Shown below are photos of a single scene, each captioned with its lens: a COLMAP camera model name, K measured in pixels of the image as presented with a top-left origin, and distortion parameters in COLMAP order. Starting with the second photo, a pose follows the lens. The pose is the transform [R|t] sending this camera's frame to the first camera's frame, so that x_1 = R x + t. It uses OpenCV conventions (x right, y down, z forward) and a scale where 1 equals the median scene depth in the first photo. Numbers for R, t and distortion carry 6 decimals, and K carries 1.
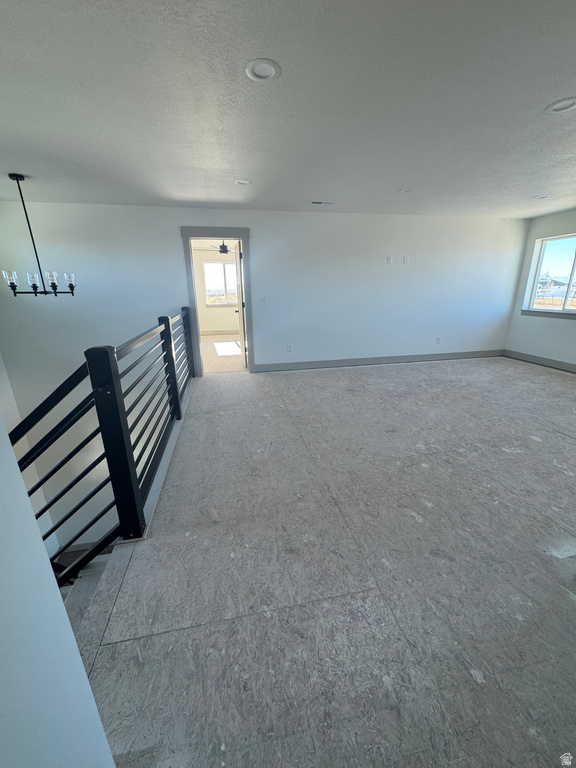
lens RADIAL K [[304.7, 0, 288.0], [0, 304.7, 384.0], [0, 0, 1]] dist [-0.001950, -0.000382]
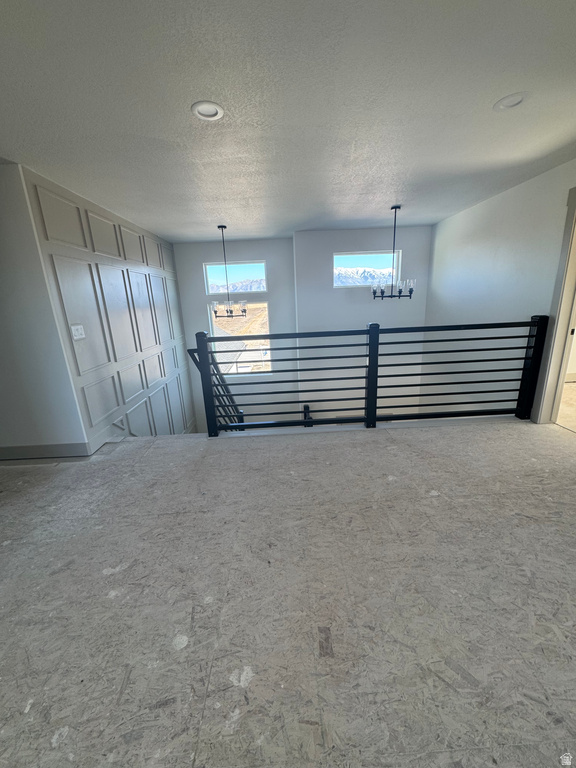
lens RADIAL K [[304.7, 0, 288.0], [0, 304.7, 384.0], [0, 0, 1]] dist [-0.001950, -0.000382]
pose [[-0.156937, 0.284013, -0.945890, 0.713627], [-0.253580, 0.914061, 0.316529, -0.321768], [0.954499, 0.289533, -0.071430, 0.975706]]
